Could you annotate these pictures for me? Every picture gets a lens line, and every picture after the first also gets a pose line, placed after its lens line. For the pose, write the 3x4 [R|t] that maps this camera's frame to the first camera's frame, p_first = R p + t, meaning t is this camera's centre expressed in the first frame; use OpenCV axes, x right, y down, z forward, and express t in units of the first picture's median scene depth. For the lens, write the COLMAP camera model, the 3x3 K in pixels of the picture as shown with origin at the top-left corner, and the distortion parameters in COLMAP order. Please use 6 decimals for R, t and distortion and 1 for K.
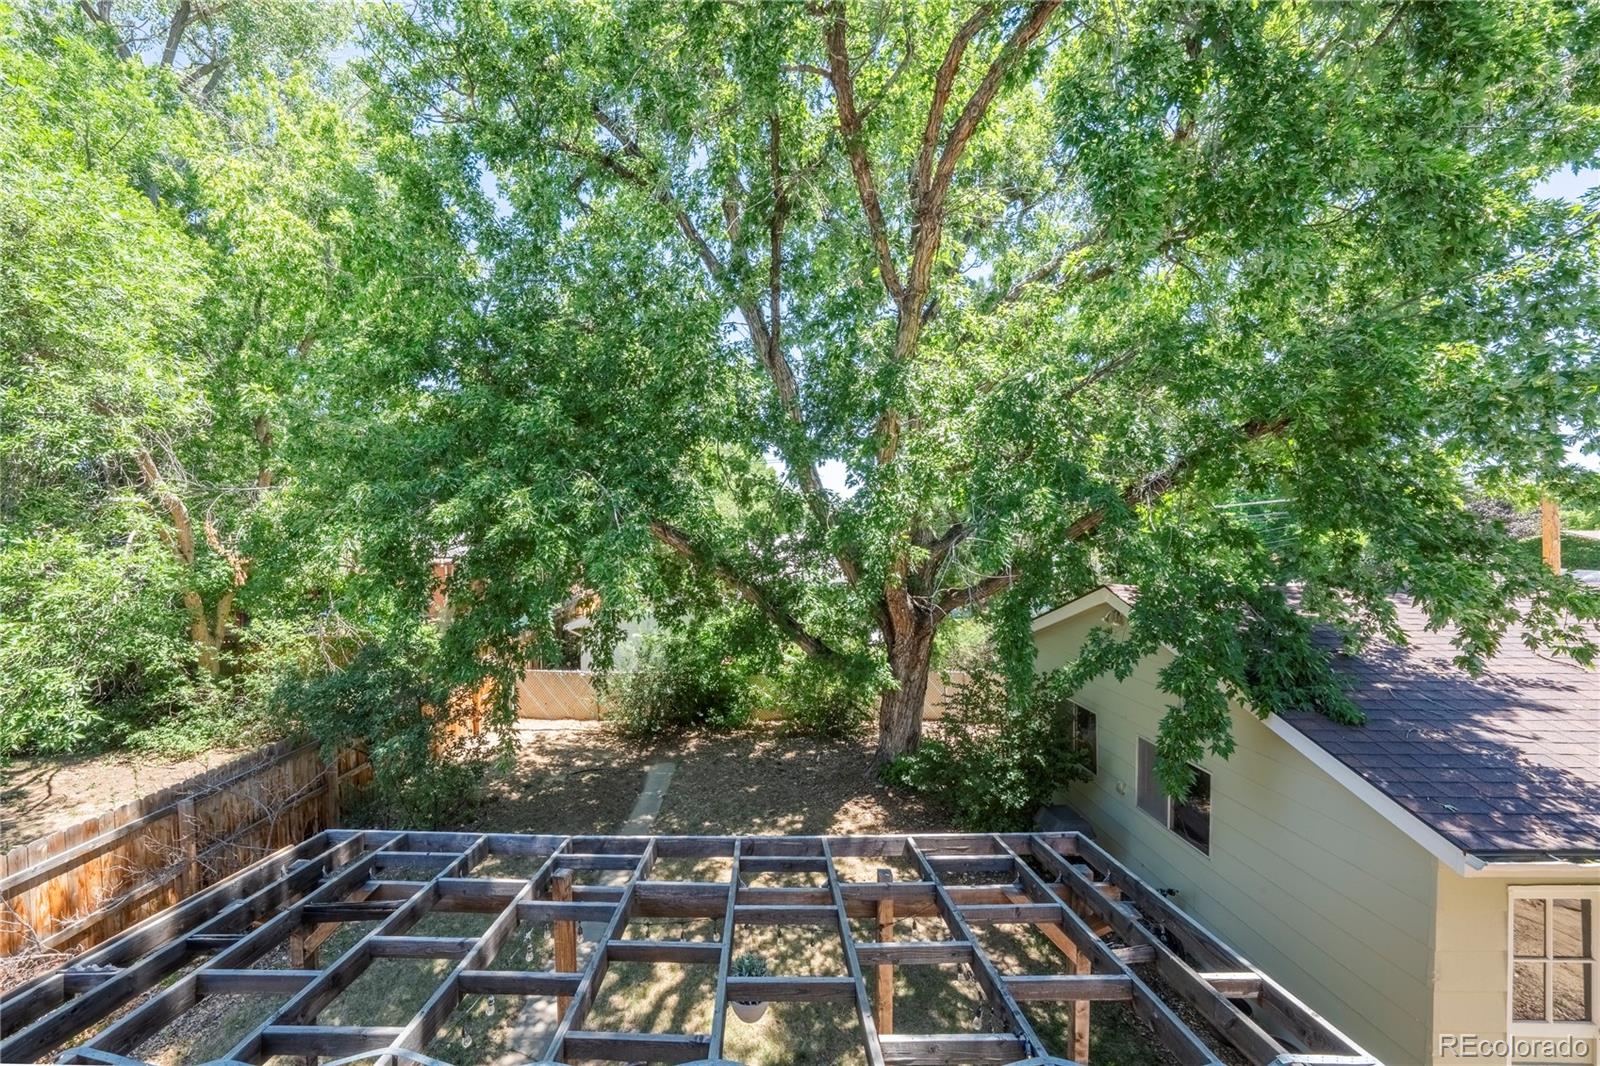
lens RADIAL K [[556.4, 0, 801.2], [0, 556.4, 535.9], [0, 0, 1]] dist [-0.001040, -0.000019]
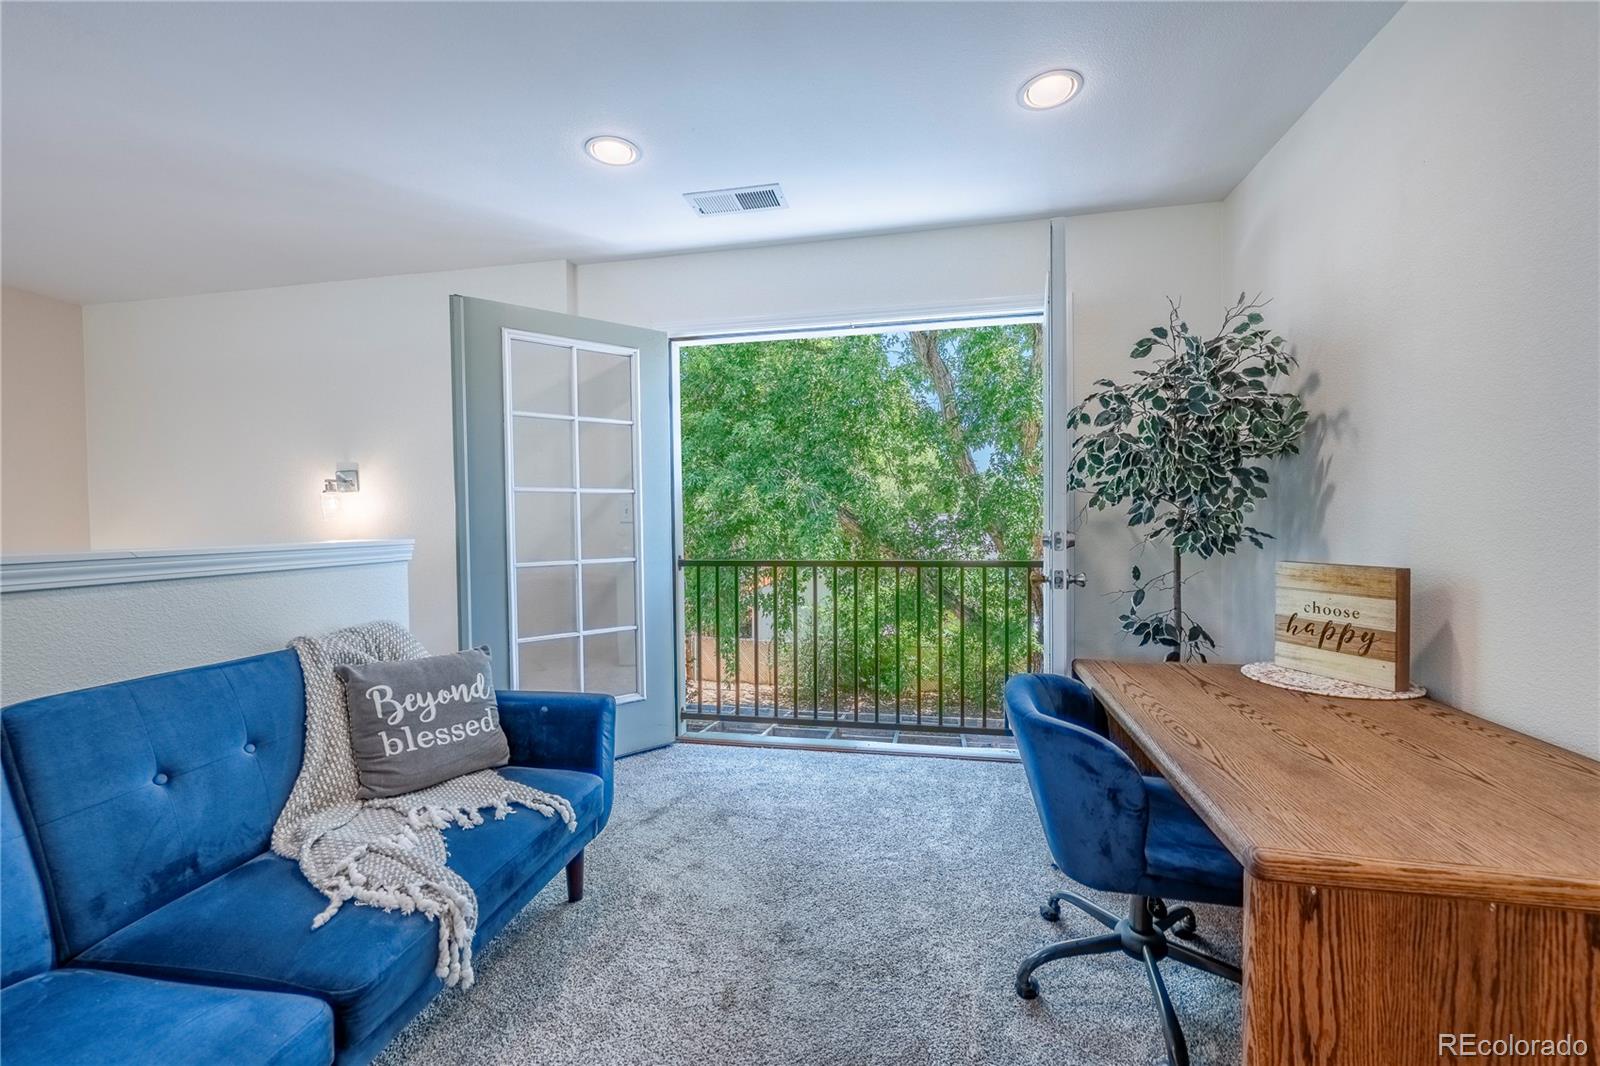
lens RADIAL K [[621.8, 0, 810.2], [0, 621.8, 531.5], [0, 0, 1]] dist [0.001745, 0.000831]
pose [[0.968746, -0.000329, -0.248055, 0.025796], [0.007219, 0.999613, 0.026868, -0.003991], [0.247950, -0.027819, 0.968373, -0.291339]]
